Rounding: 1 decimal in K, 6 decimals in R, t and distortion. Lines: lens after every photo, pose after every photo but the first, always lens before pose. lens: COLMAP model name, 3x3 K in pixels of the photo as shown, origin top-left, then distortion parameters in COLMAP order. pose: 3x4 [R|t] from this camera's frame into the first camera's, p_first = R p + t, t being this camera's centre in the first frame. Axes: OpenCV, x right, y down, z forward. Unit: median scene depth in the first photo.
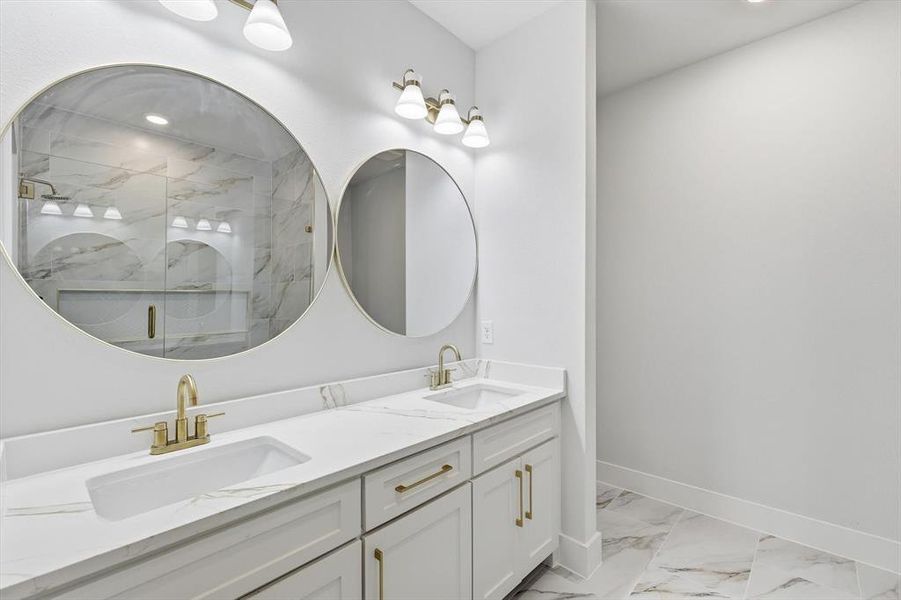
lens RADIAL K [[397.4, 0, 452.2], [0, 397.4, 301.4], [0, 0, 1]] dist [0.000828, 0.000132]
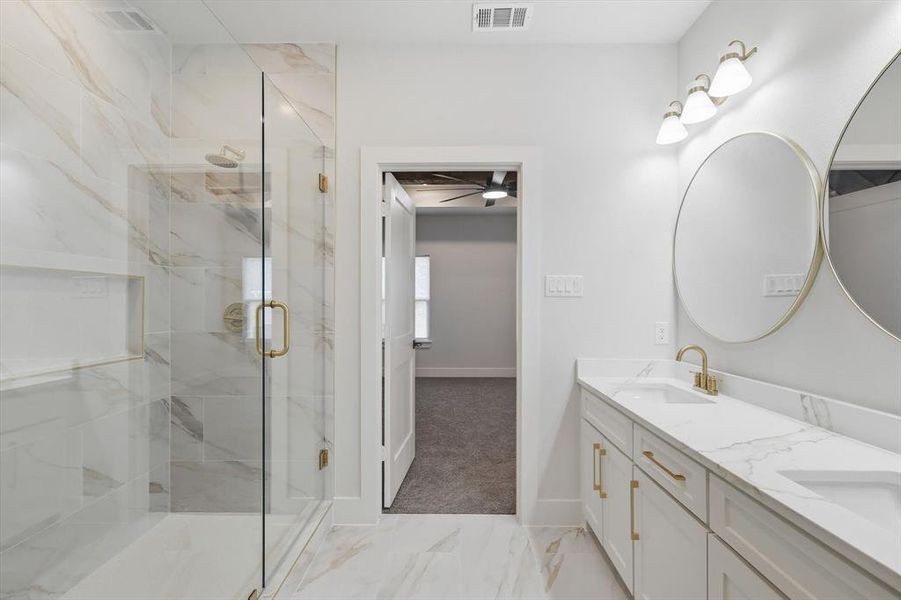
lens RADIAL K [[397.4, 0, 450.9], [0, 397.4, 301.4], [0, 0, 1]] dist [0.000828, 0.000132]
pose [[-0.739848, -0.000861, -0.672773, 0.855830], [0.005068, 0.999964, -0.006854, 0.008339], [0.672755, -0.008481, -0.739817, 1.130680]]
